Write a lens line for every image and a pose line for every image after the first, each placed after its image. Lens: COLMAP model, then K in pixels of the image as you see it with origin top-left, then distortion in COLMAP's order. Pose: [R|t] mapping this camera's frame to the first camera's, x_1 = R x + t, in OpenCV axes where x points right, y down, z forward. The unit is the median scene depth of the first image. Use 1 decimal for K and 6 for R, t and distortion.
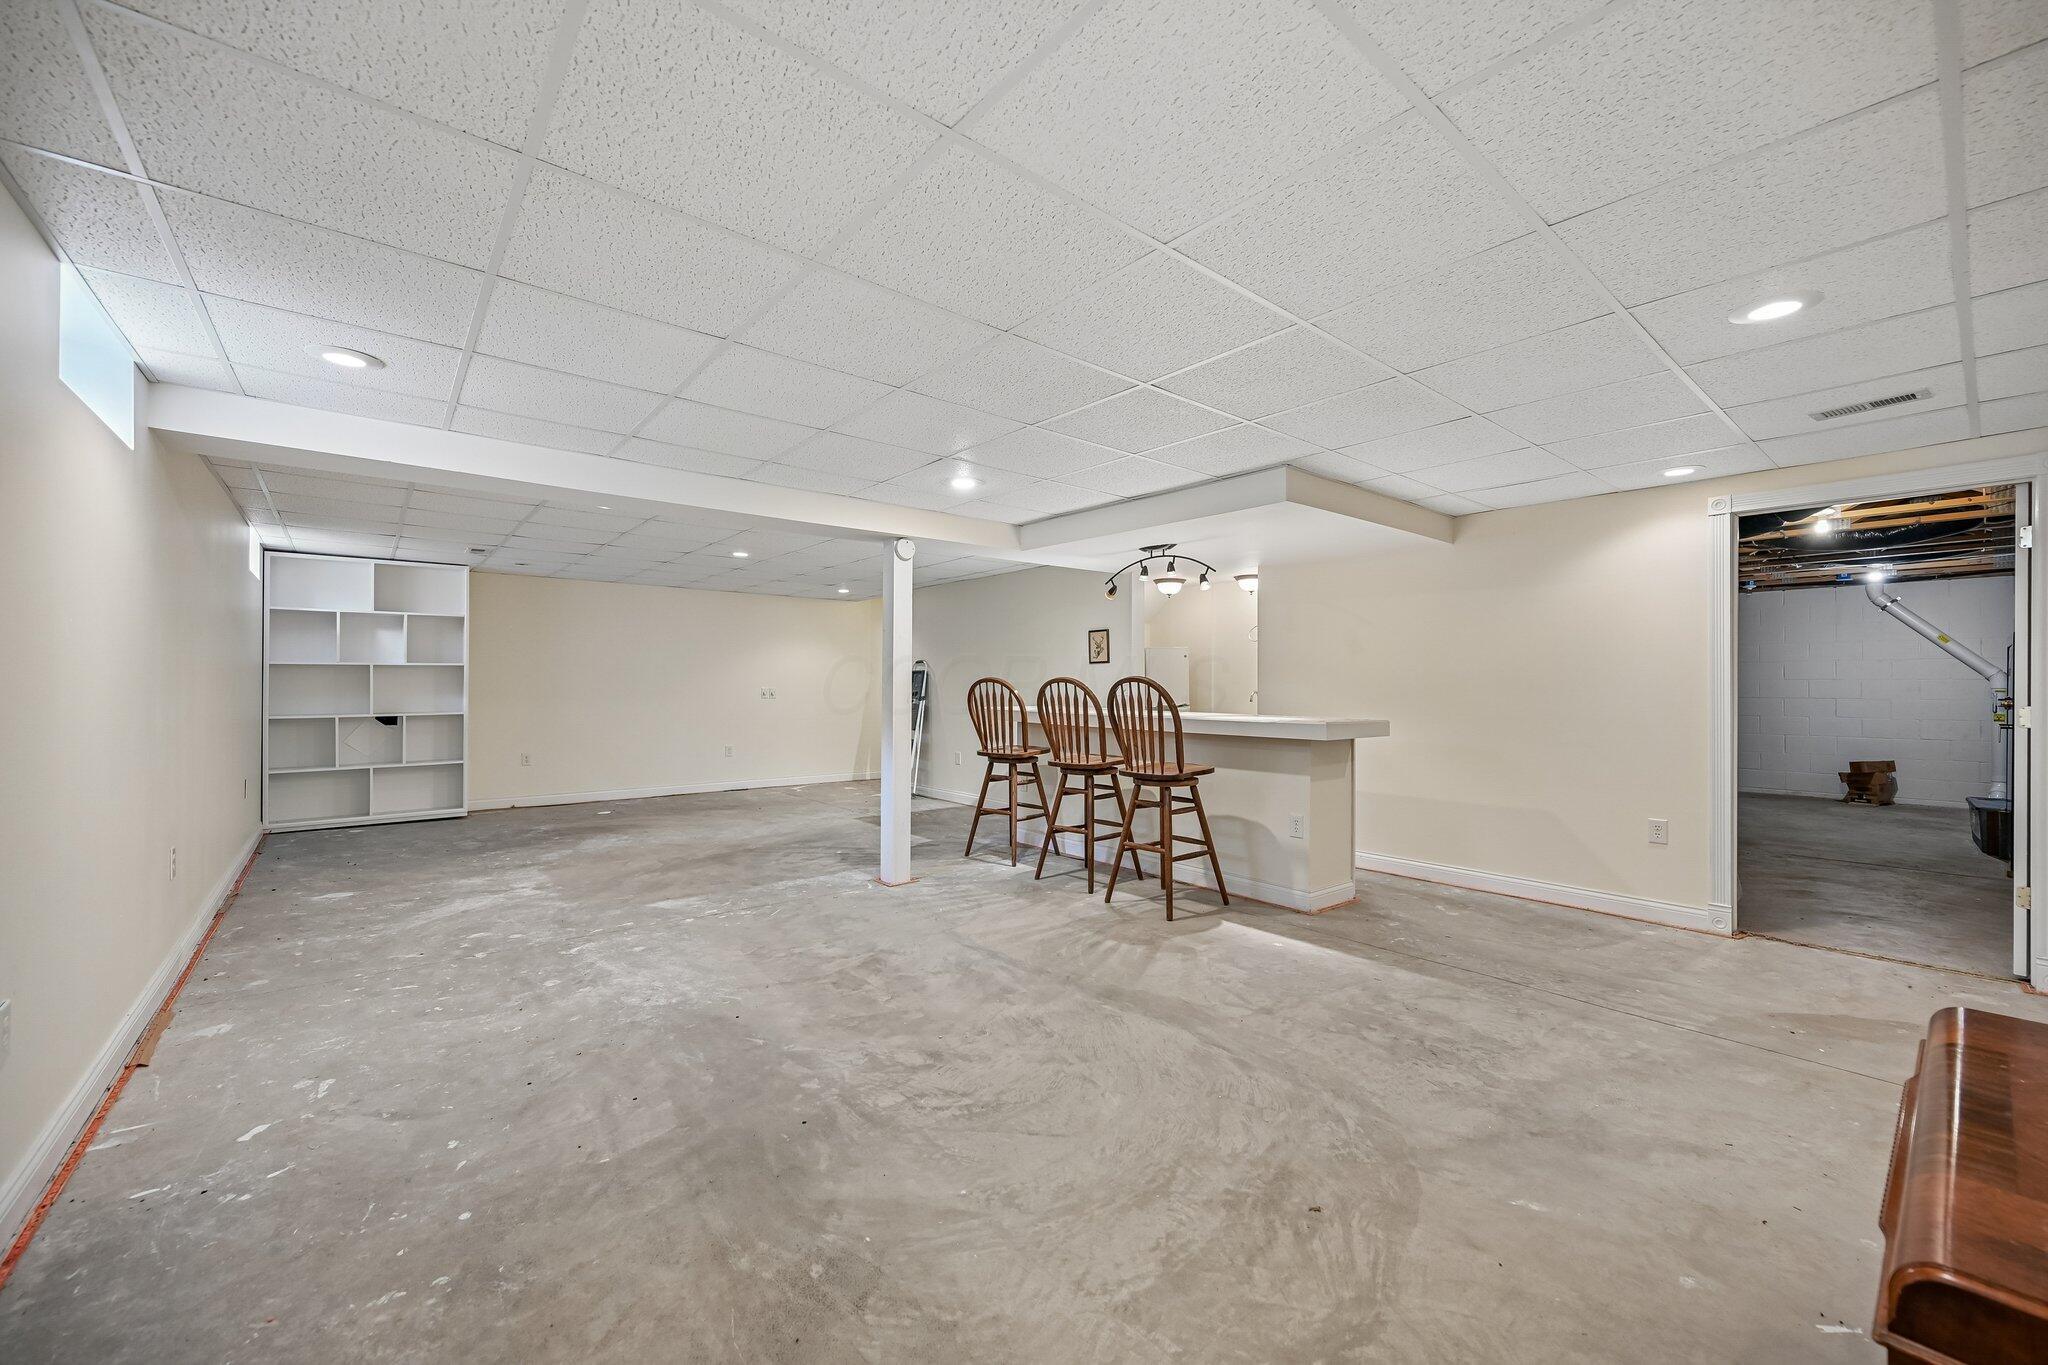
lens RADIAL K [[807.1, 0, 1018.8], [0, 807.1, 685.4], [0, 0, 1]] dist [-0.003018, 0.000058]
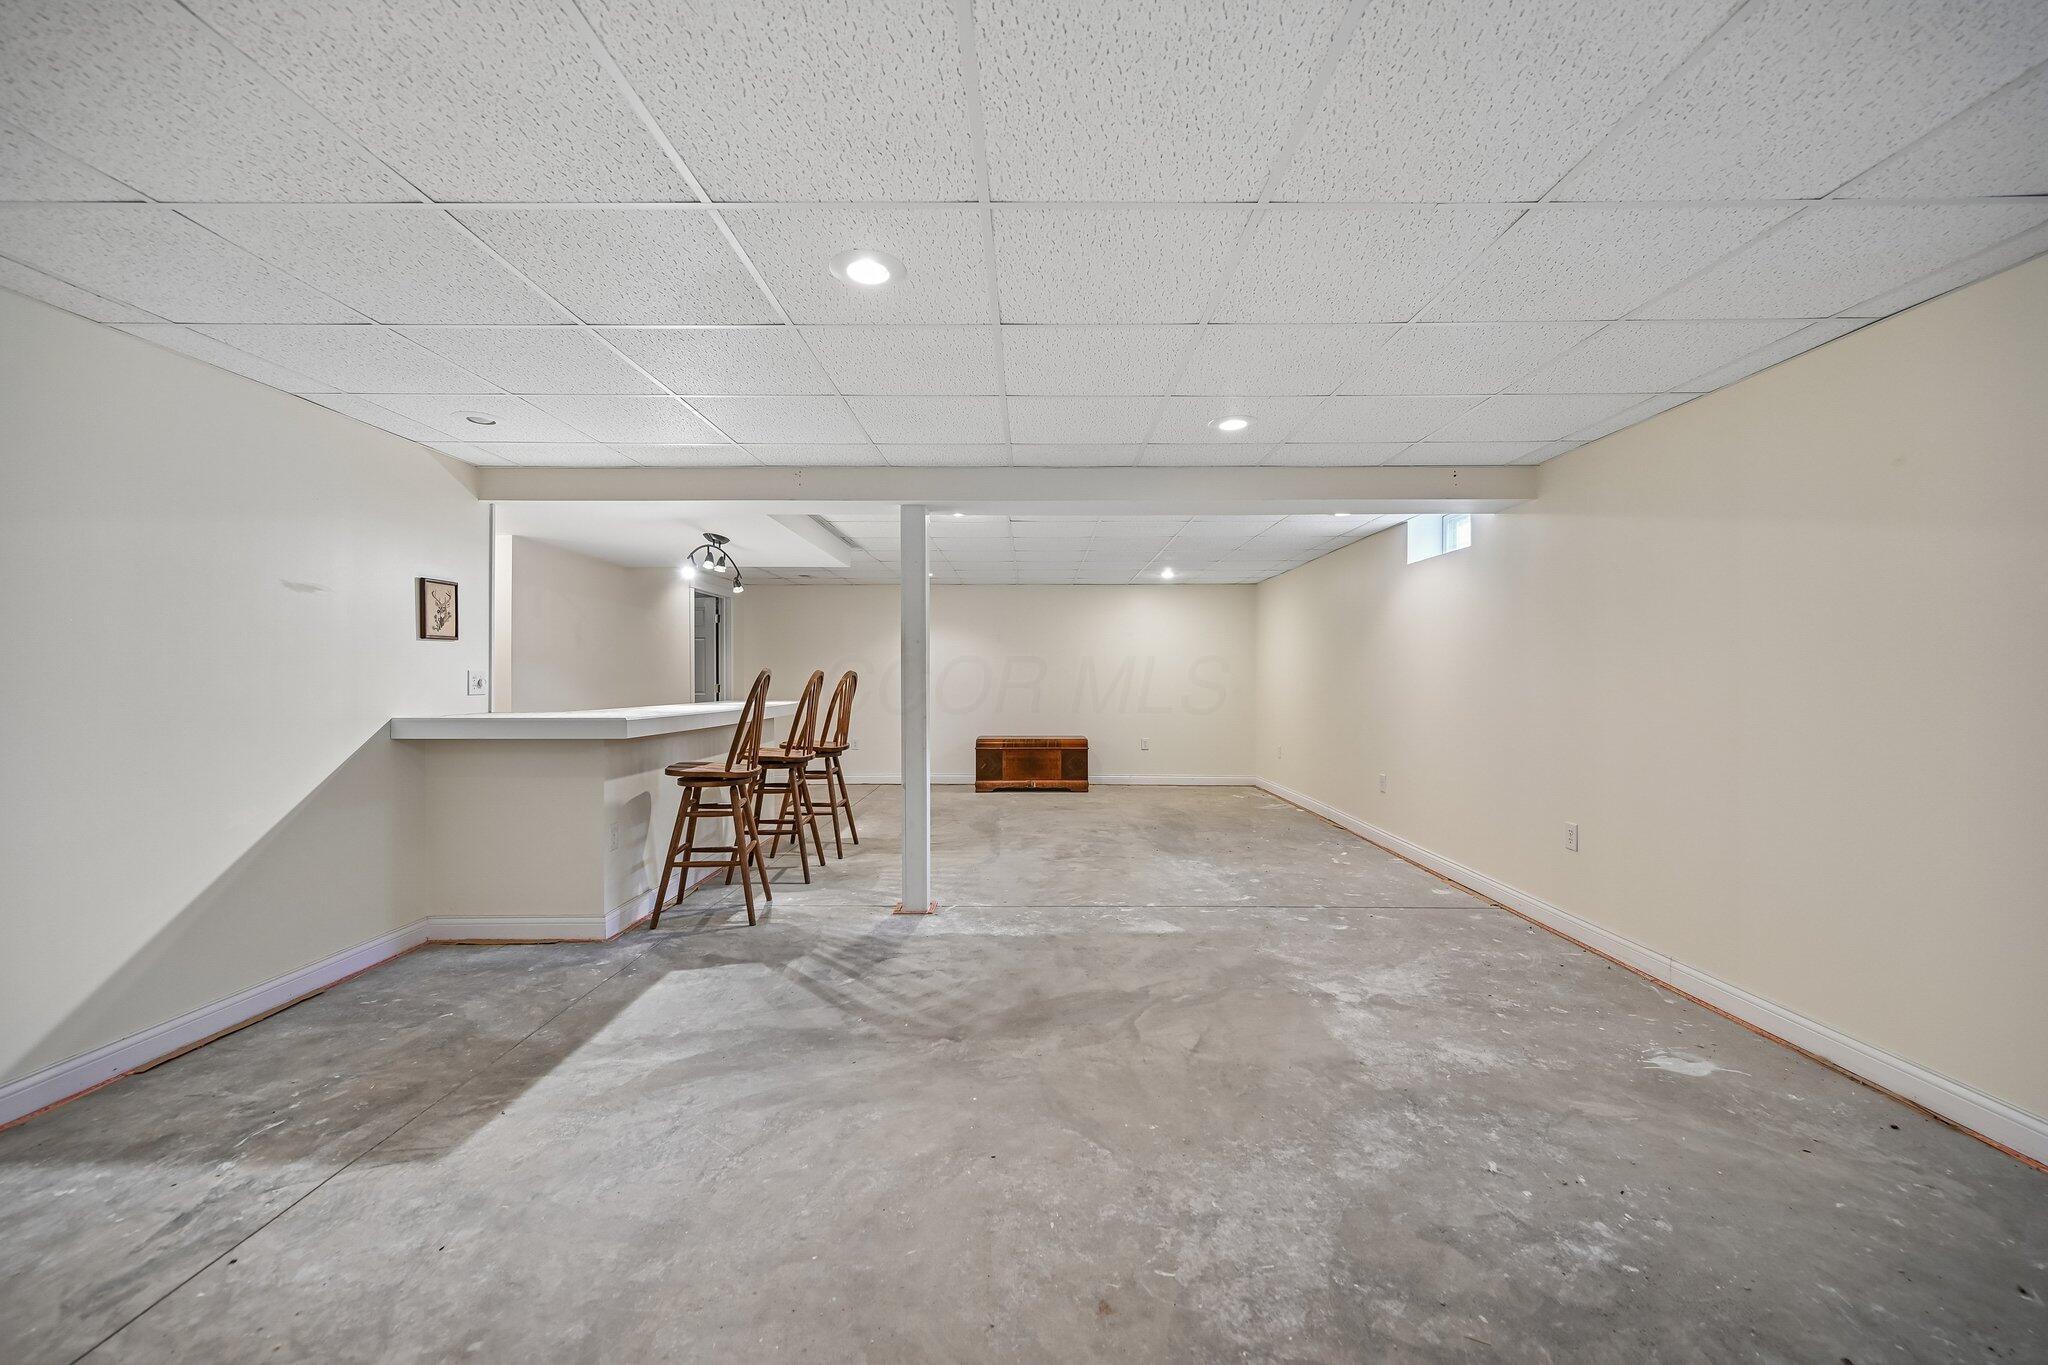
lens RADIAL K [[807.1, 0, 1021.6], [0, 807.1, 674.2], [0, 0, 1]] dist [-0.003018, 0.000058]
pose [[-0.765357, -0.008231, 0.643553, -0.891165], [-0.004919, 0.999964, 0.006940, -0.013138], [-0.643587, 0.002146, -0.765370, 1.788335]]
